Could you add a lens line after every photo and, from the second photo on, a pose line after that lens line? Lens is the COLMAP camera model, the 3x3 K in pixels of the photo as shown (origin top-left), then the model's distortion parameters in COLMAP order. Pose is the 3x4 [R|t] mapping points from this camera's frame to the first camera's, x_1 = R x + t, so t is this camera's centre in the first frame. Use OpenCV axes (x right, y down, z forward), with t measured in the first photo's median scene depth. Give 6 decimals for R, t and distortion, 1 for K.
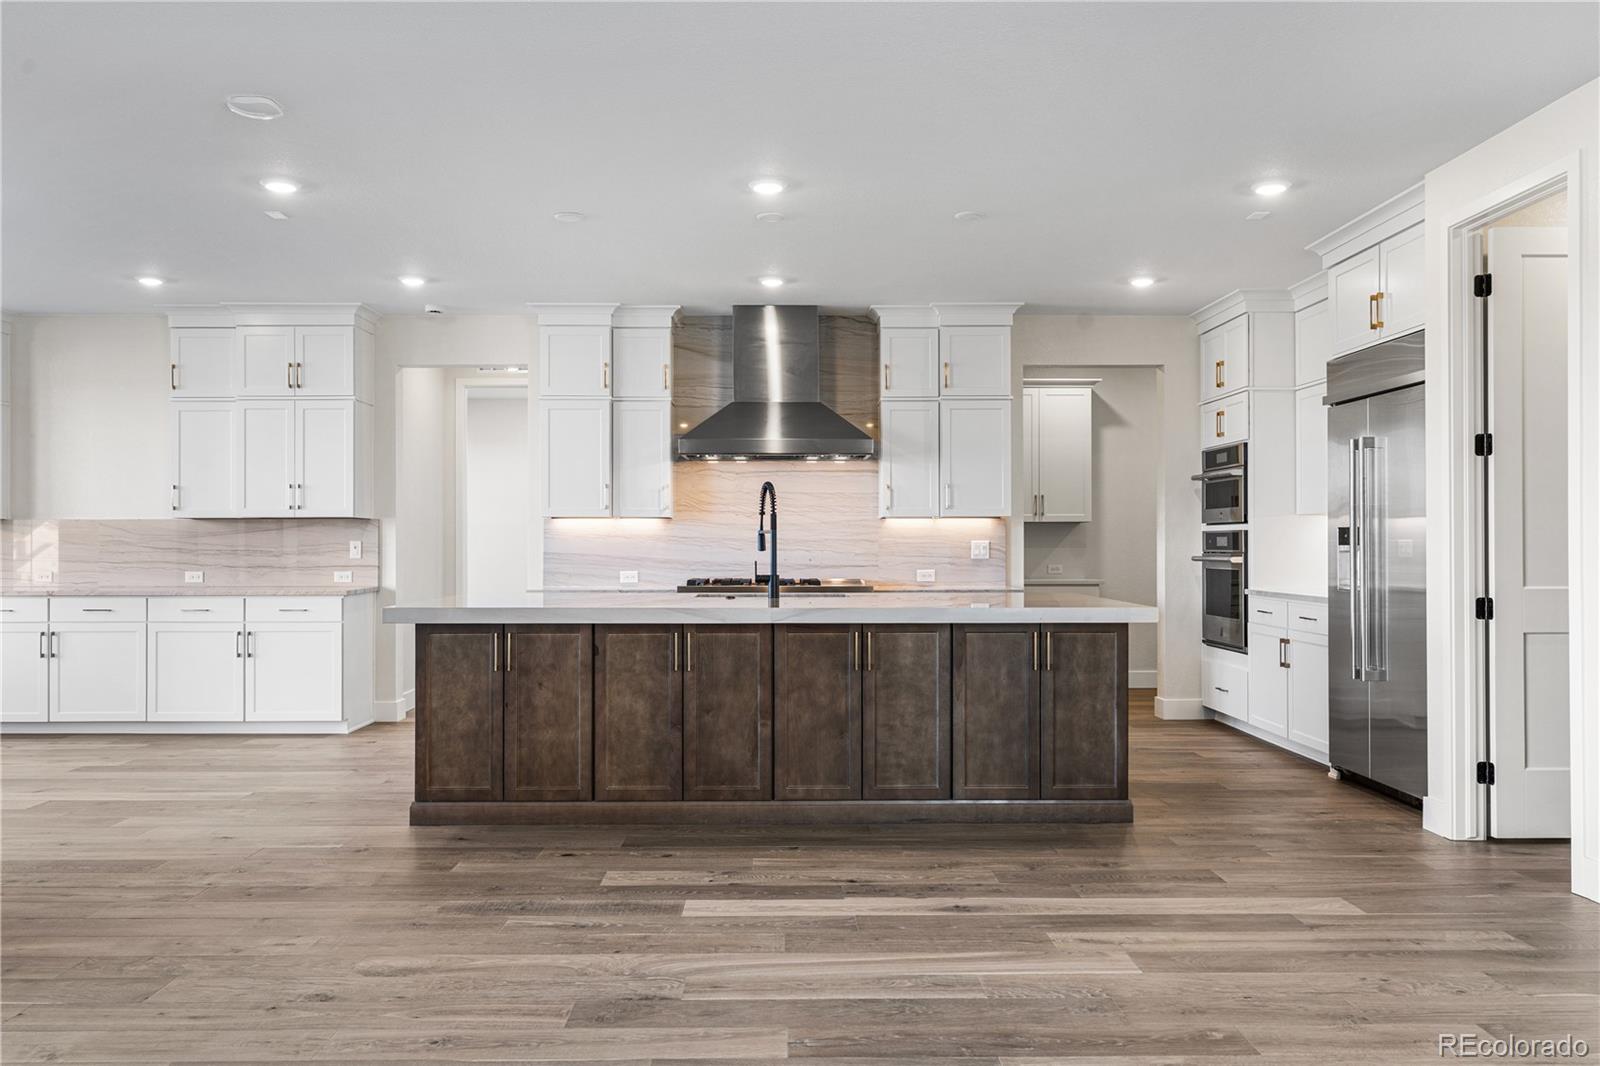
lens RADIAL K [[1278.0, 0, 798.7], [0, 1278.0, 534.2], [0, 0, 1]] dist [0.010844, -0.009918]
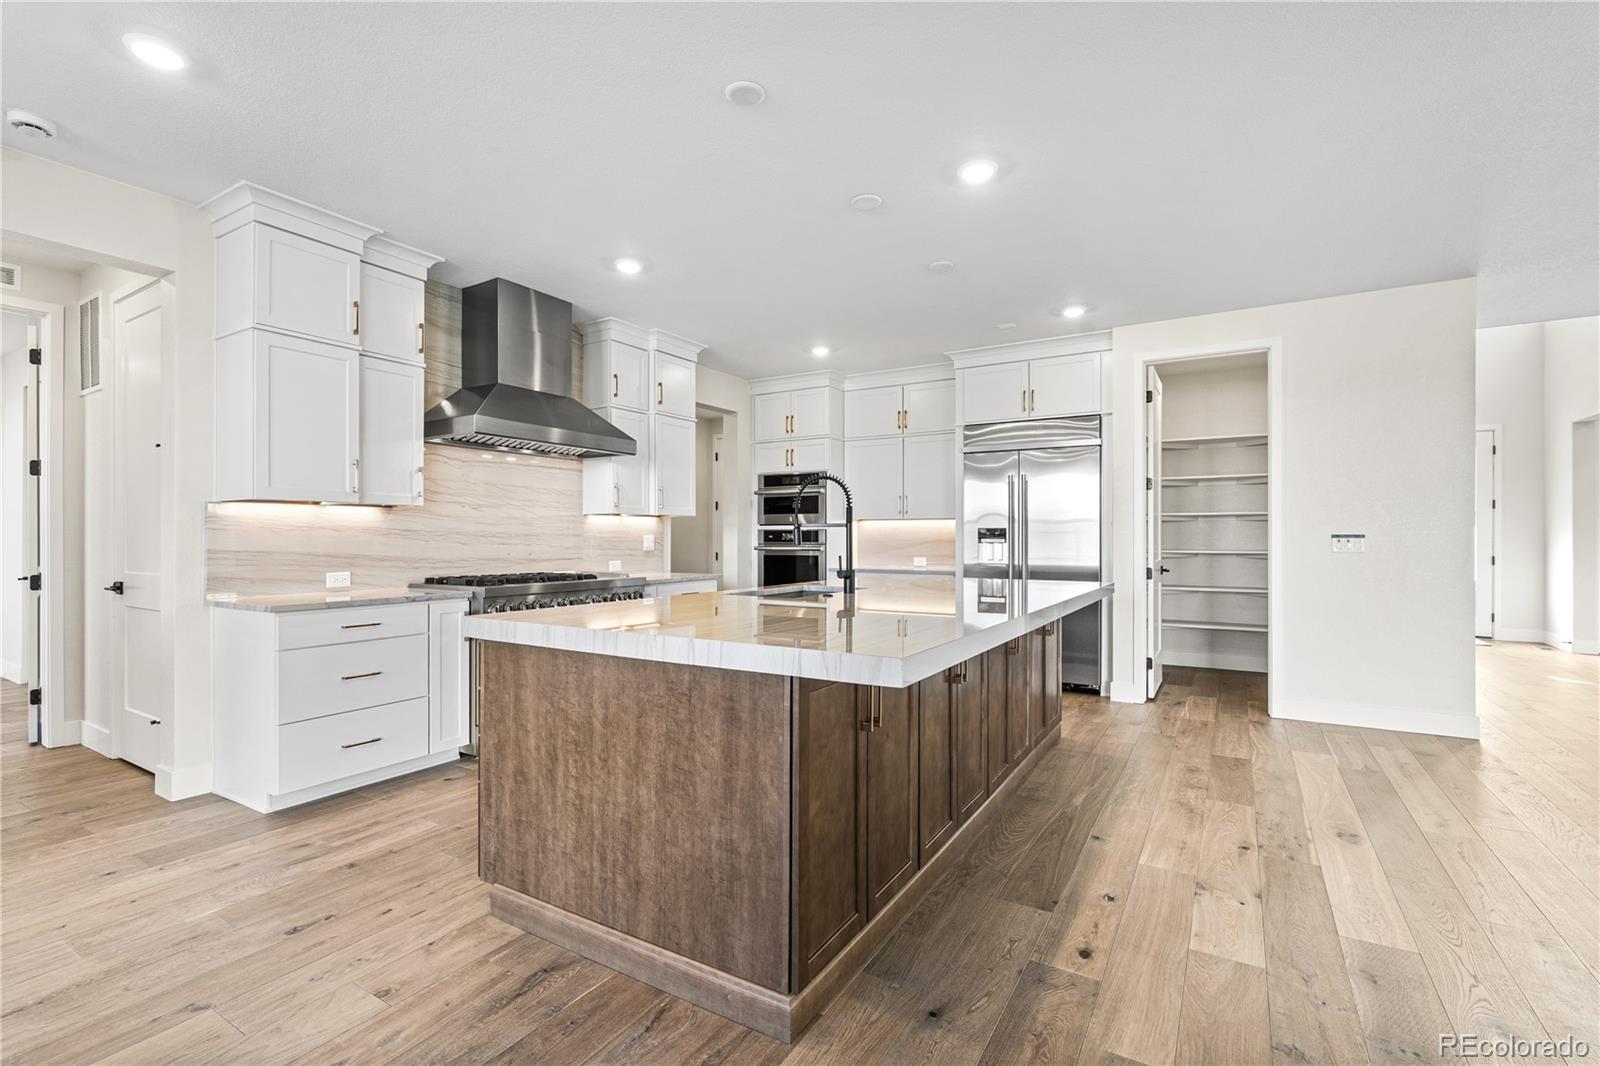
lens RADIAL K [[722.3, 0, 795.0], [0, 722.3, 533.6], [0, 0, 1]] dist [-0.003396, -0.000205]
pose [[0.538930, 0.005659, 0.842332, -0.544160], [-0.005531, 0.999980, -0.003180, 0.007343], [-0.842333, -0.002945, 0.538950, 0.796164]]
